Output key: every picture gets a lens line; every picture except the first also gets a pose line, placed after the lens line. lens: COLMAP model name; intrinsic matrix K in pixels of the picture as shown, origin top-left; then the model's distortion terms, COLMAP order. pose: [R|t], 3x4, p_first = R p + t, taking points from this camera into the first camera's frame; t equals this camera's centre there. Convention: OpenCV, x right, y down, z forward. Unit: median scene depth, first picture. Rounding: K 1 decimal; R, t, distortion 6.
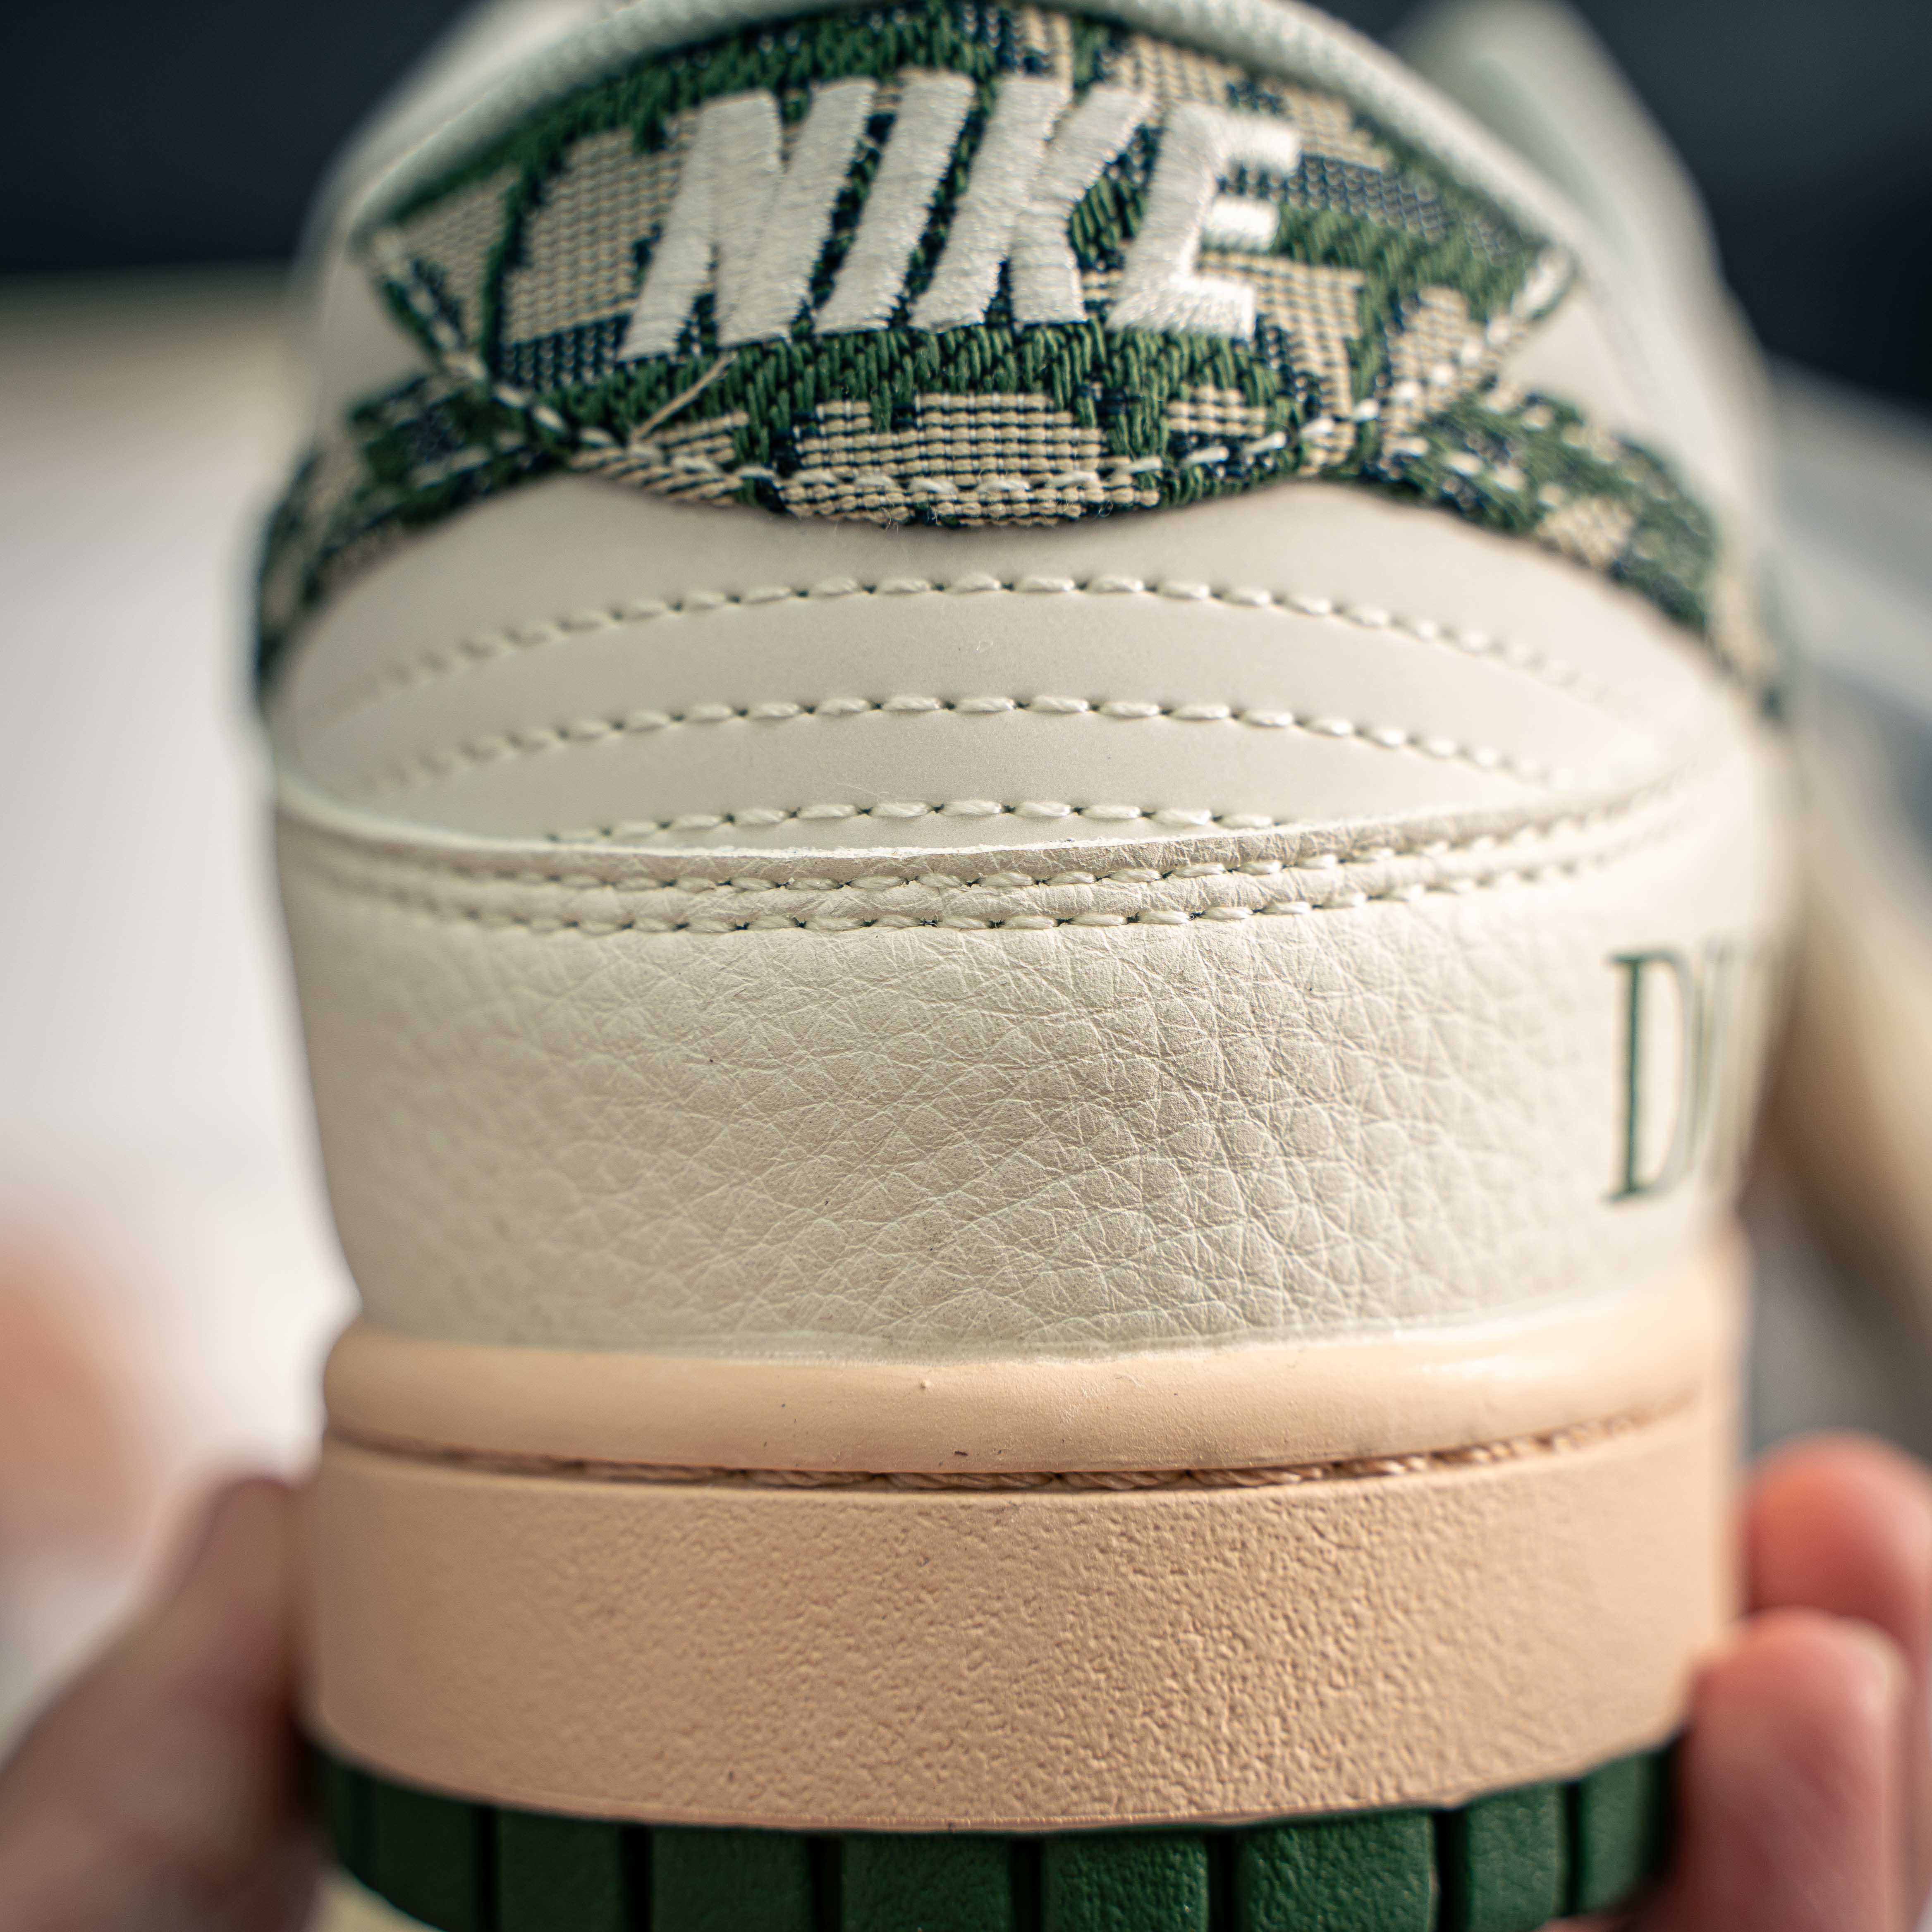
lens RADIAL K [[4220.9, 0, 966.5], [0, 4220.9, 967.2], [0, 0, 1]] dist [0.159357, 0.000000]
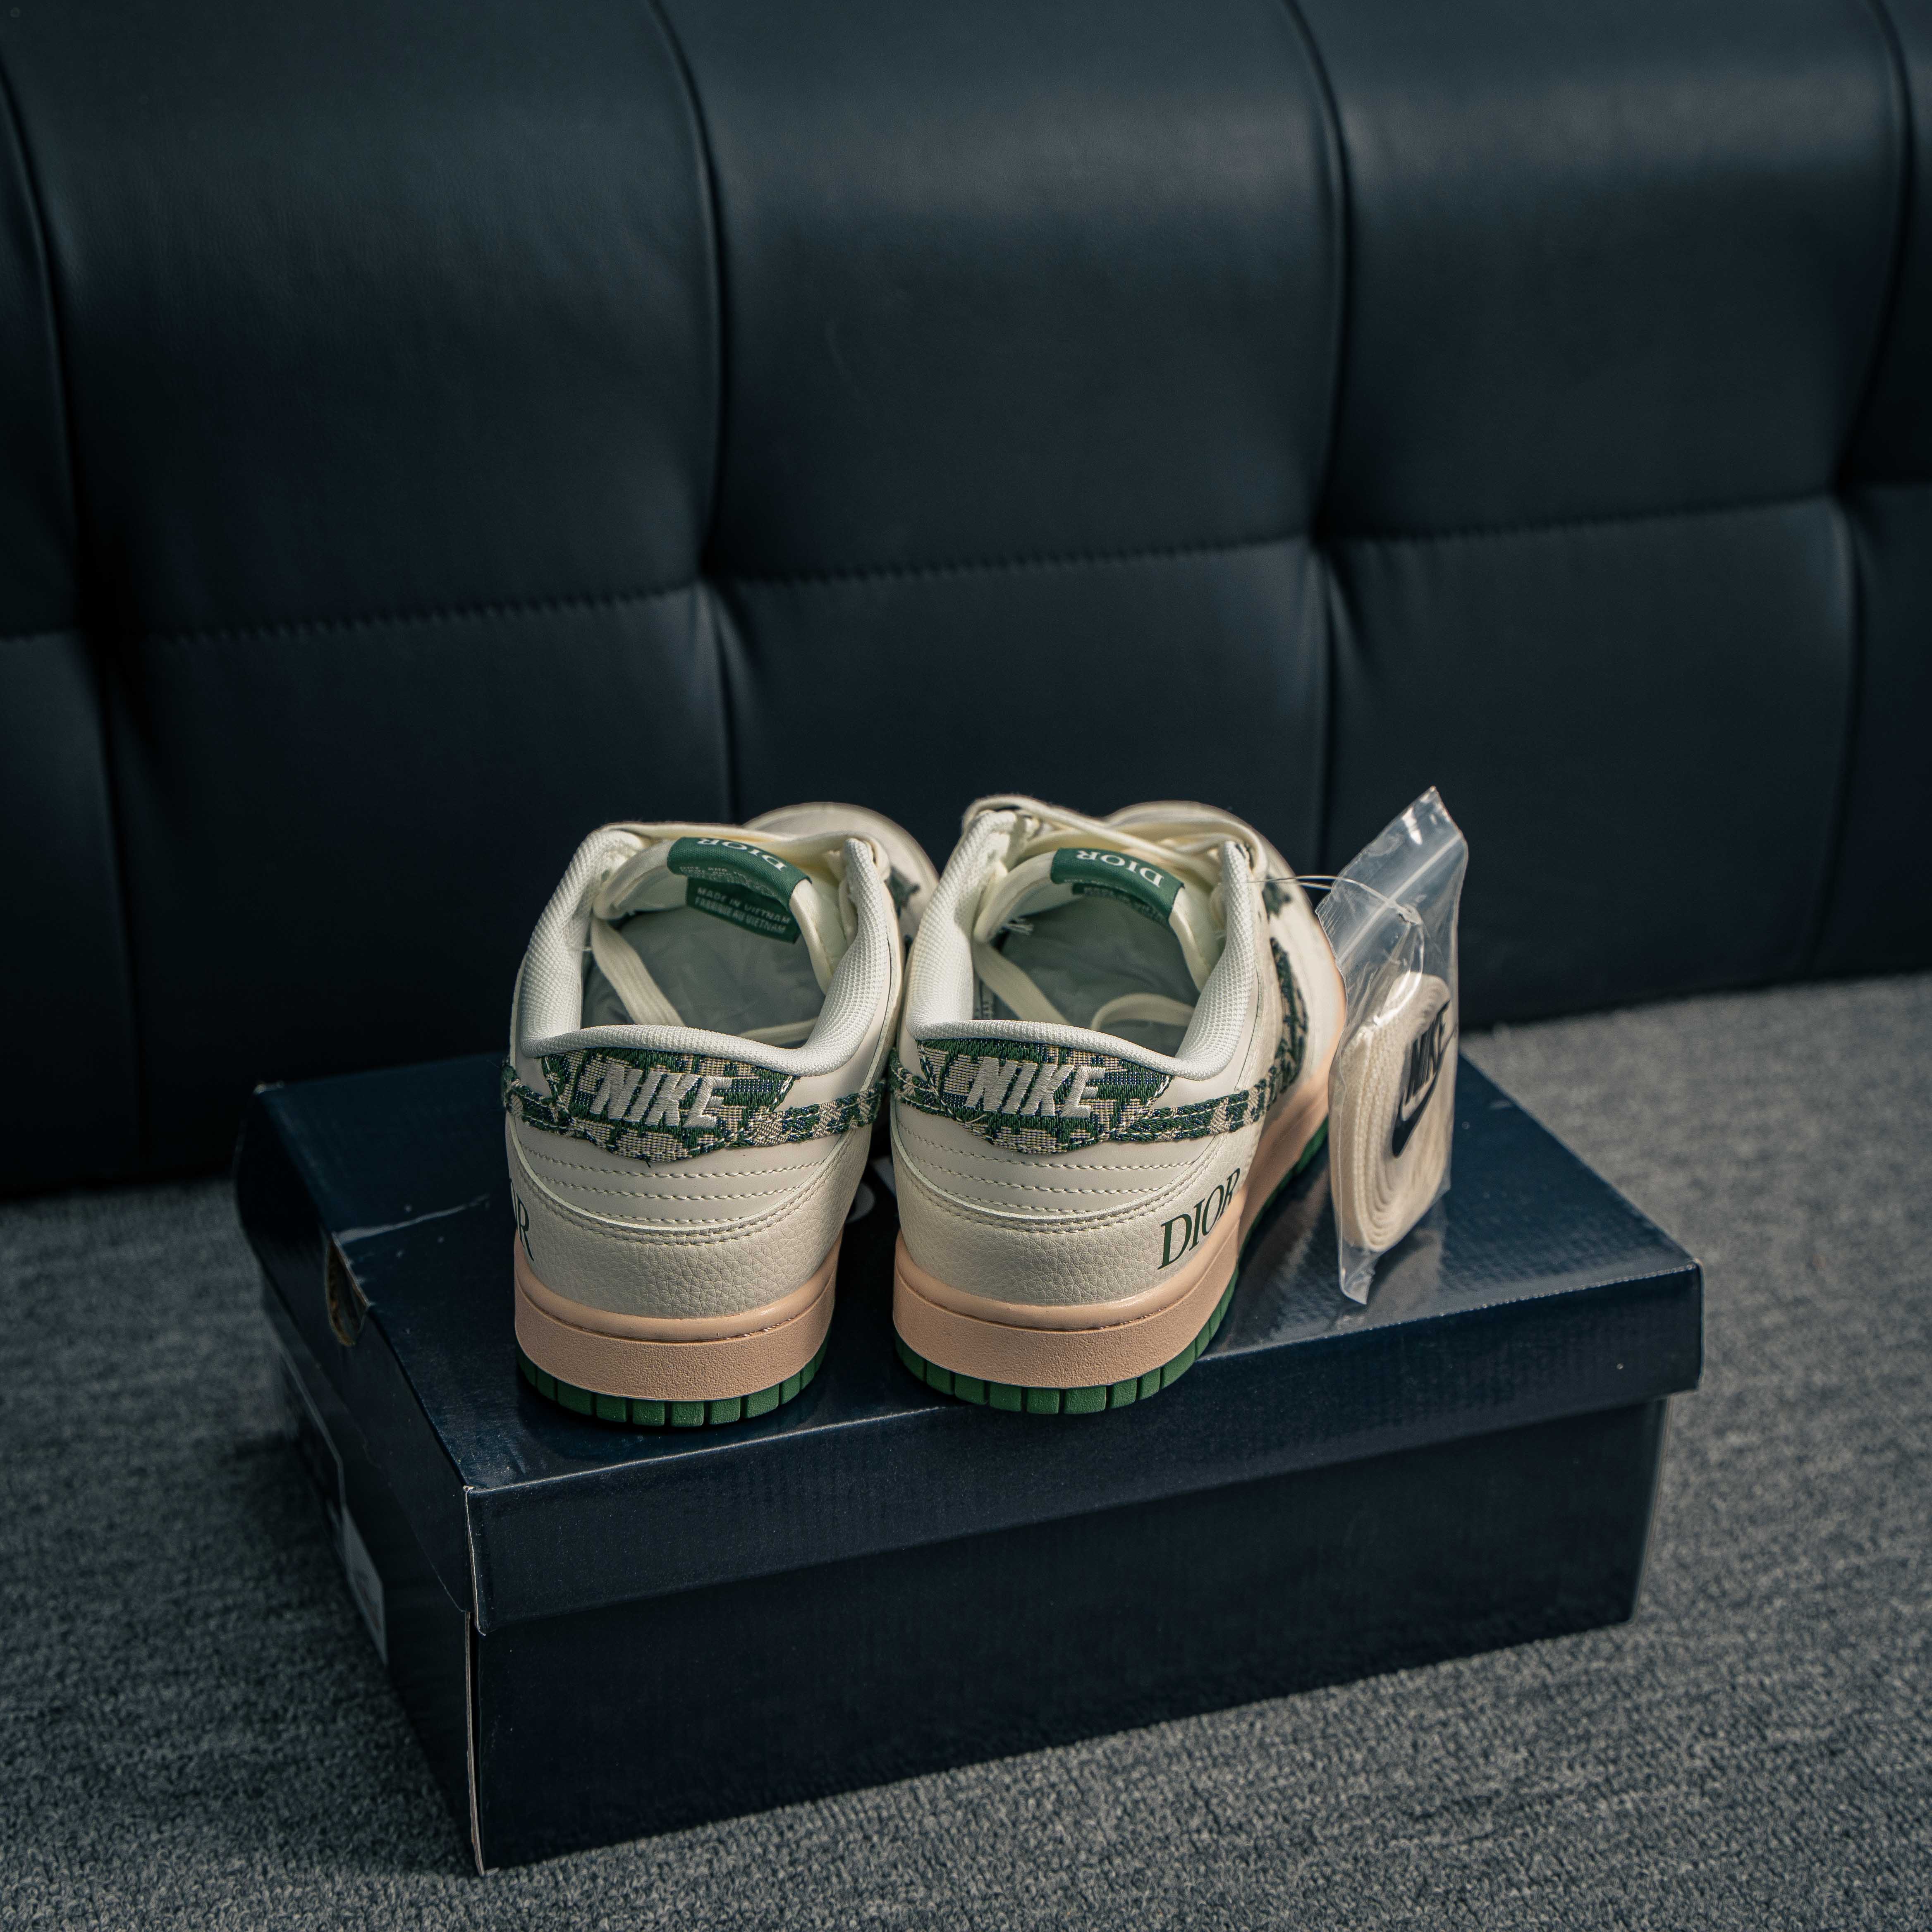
lens RADIAL K [[4220.9, 0, 966.4], [0, 4220.9, 965.3], [0, 0, 1]] dist [0.159357, 0.000000]
pose [[0.988133, 0.102701, -0.114214, 0.475285], [-0.056962, 0.935589, 0.348466, -2.048512], [0.142645, -0.337825, 0.930337, -3.599129]]
